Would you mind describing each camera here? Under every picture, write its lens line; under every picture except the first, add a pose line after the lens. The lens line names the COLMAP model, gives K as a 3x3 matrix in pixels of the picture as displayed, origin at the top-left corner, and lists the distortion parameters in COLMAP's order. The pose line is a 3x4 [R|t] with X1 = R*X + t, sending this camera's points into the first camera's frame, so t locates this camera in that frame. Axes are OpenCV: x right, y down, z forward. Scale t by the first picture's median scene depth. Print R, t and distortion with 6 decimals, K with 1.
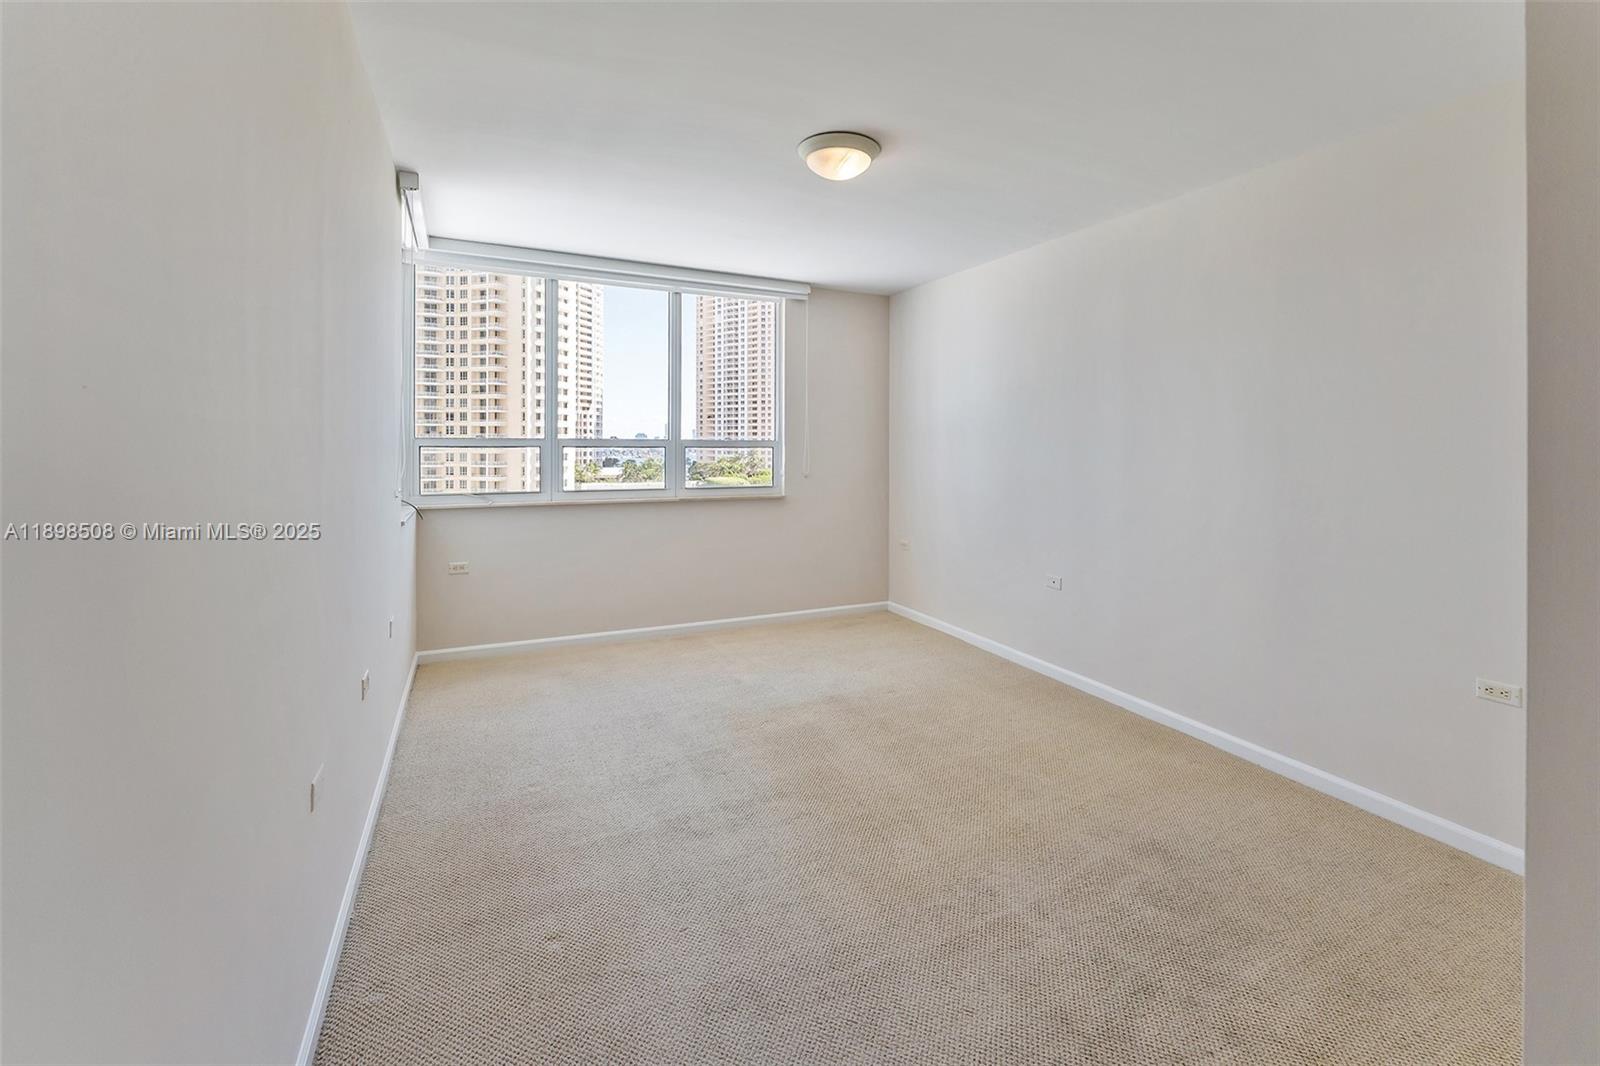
lens RADIAL K [[669.5, 0, 793.8], [0, 669.5, 442.8], [0, 0, 1]] dist [0.000176, 0.000414]
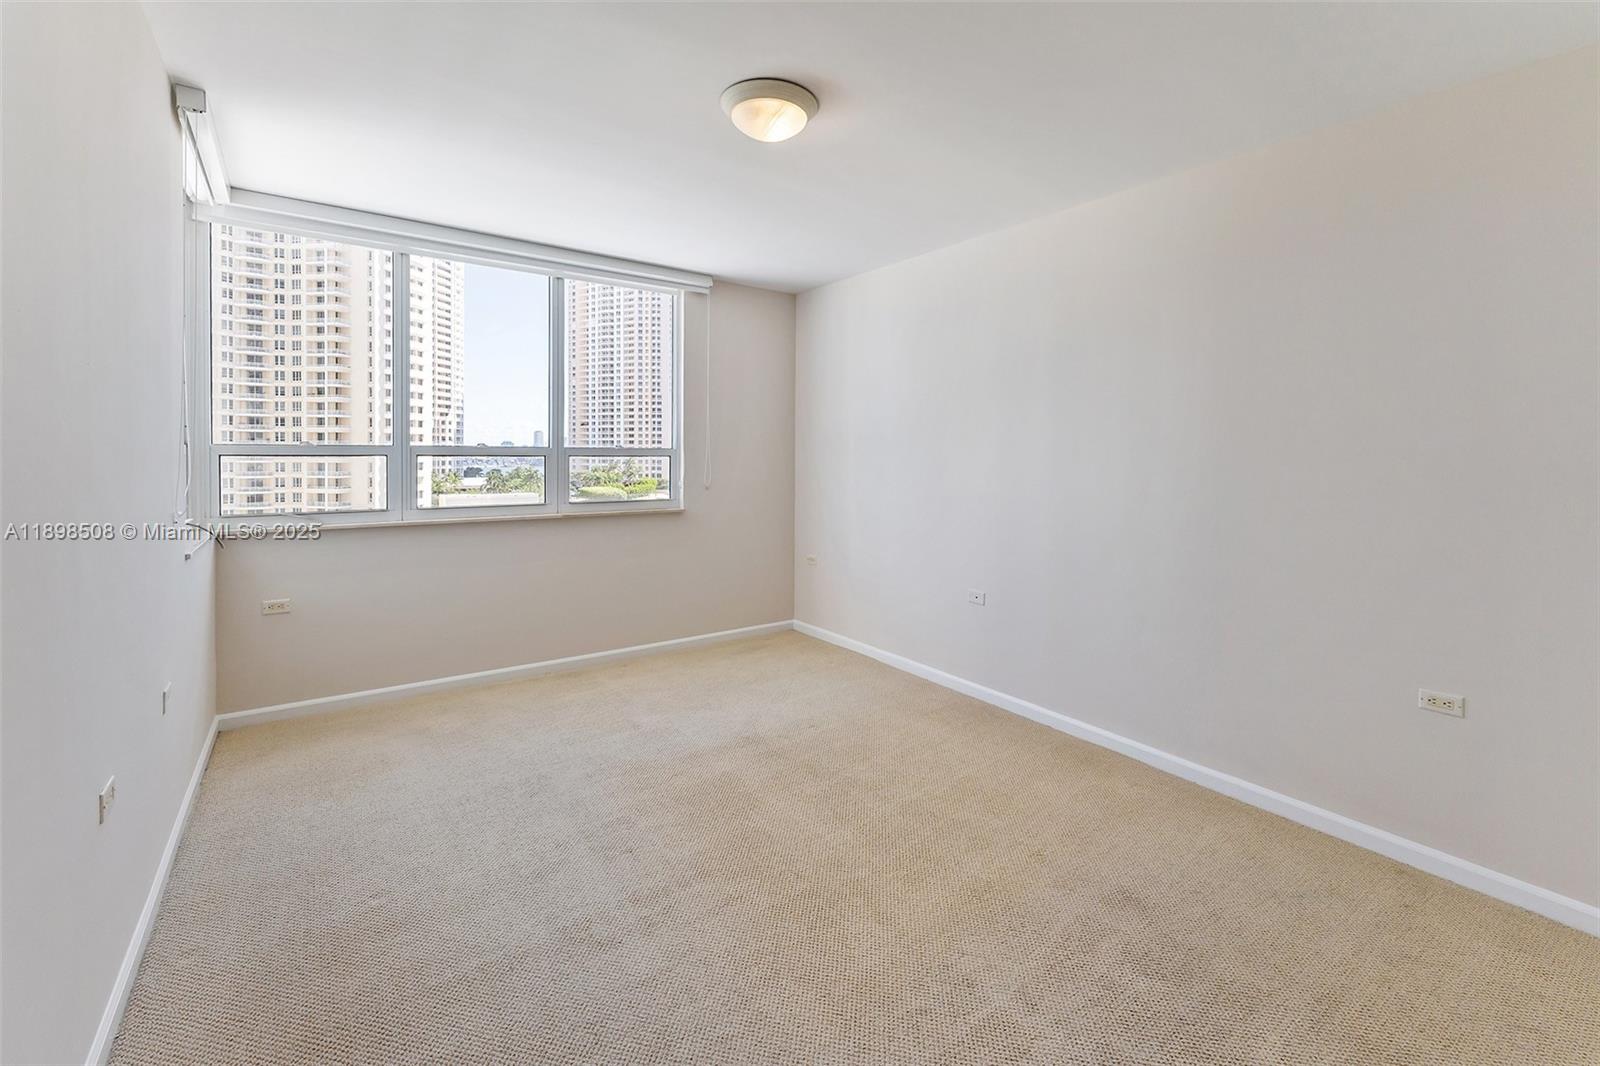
lens RADIAL K [[666.9, 0, 792.1], [0, 666.9, 456.1], [0, 0, 1]] dist [0.001613, -0.000389]
pose [[0.983938, -0.000484, 0.178511, -0.027799], [-0.000743, 0.999977, 0.006803, 0.000632], [-0.178510, -0.006826, 0.983914, 0.081469]]
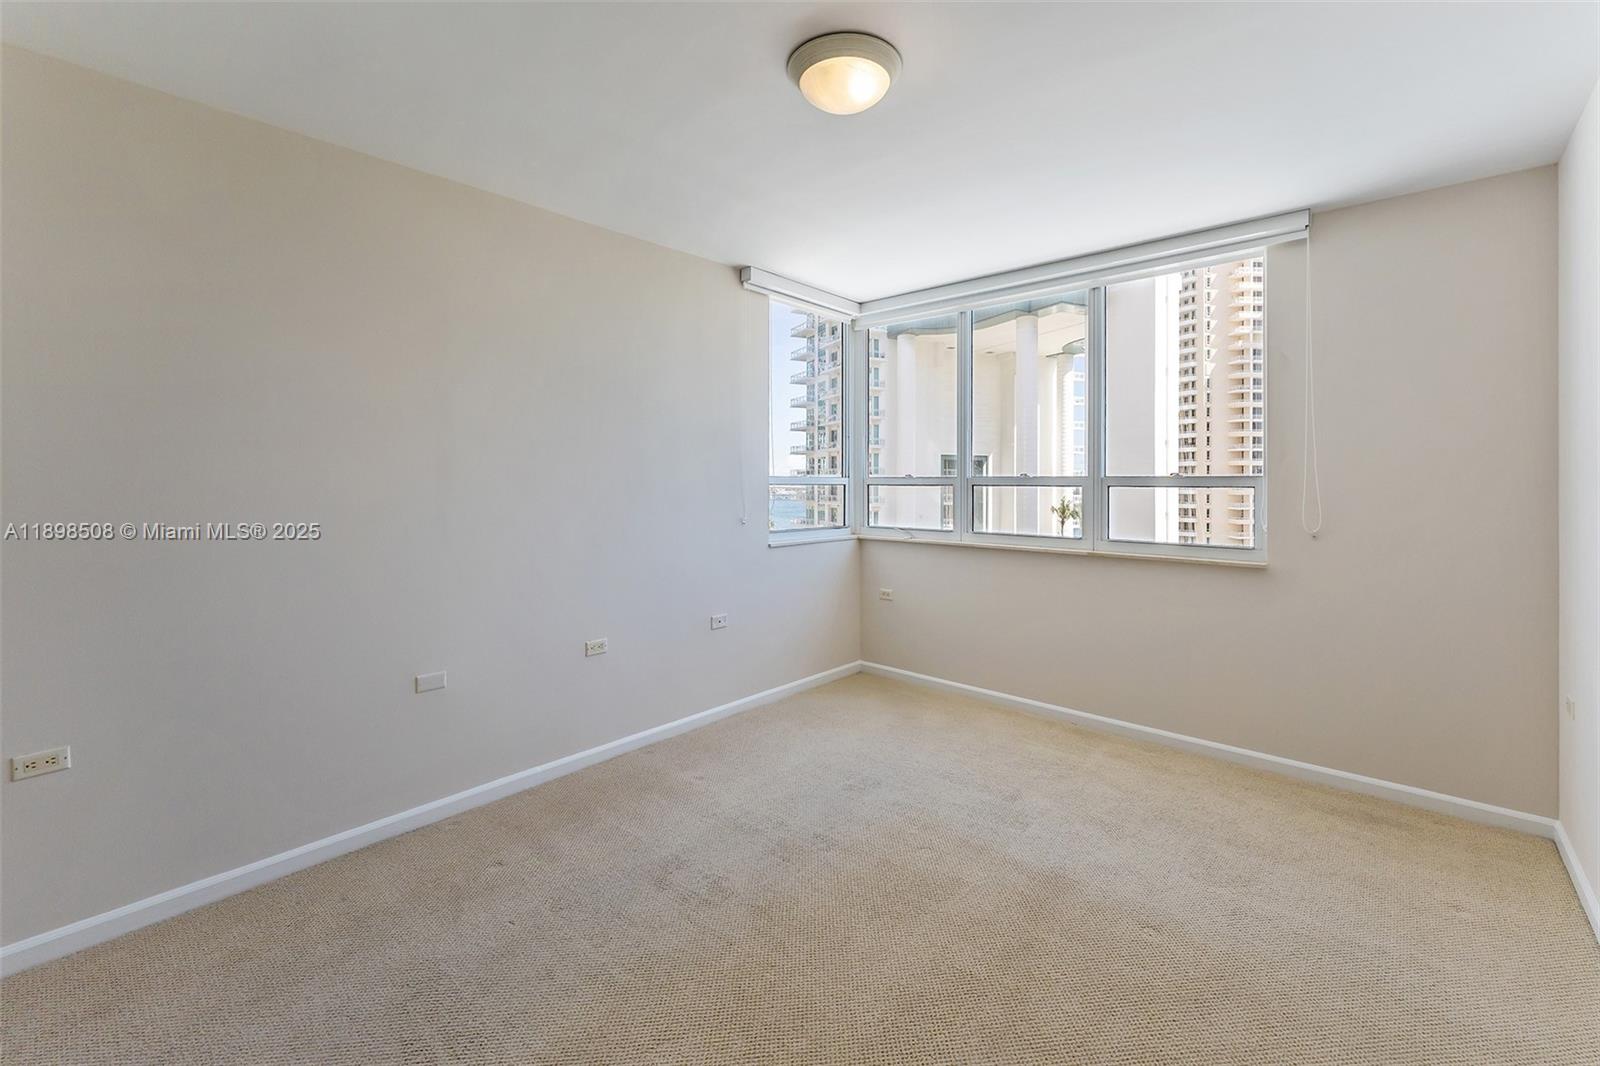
lens RADIAL K [[670.4, 0, 835.5], [0, 670.4, 481.5], [0, 0, 1]] dist [0.000654, -0.000064]
pose [[0.408547, -0.003779, -0.912730, 0.367674], [0.000240, 0.999992, -0.004033, 0.003546], [0.912737, 0.001429, 0.408544, 0.360463]]
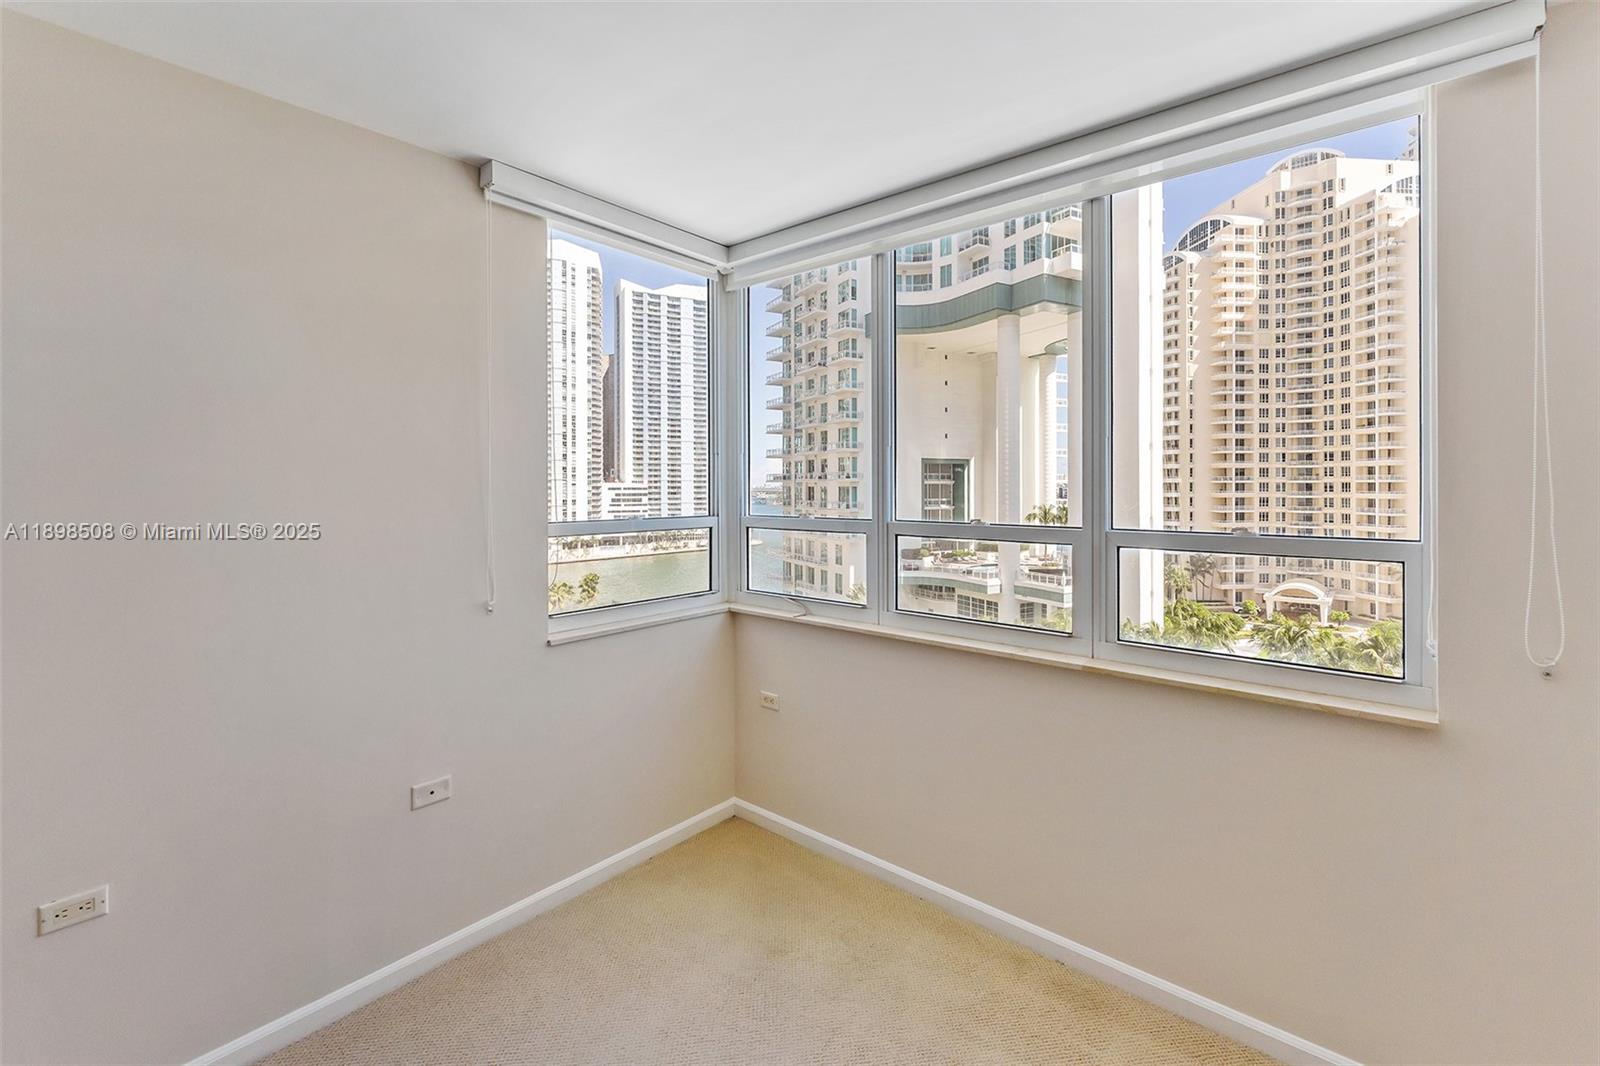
lens RADIAL K [[679.1, 0, 839.6], [0, 679.1, 488.0], [0, 0, 1]] dist [-0.002724, -0.000078]
pose [[0.437414, -0.000964, -0.899260, 0.138943], [0.004556, 0.999989, 0.001144, -0.030123], [0.899249, -0.004597, 0.437414, 0.577726]]
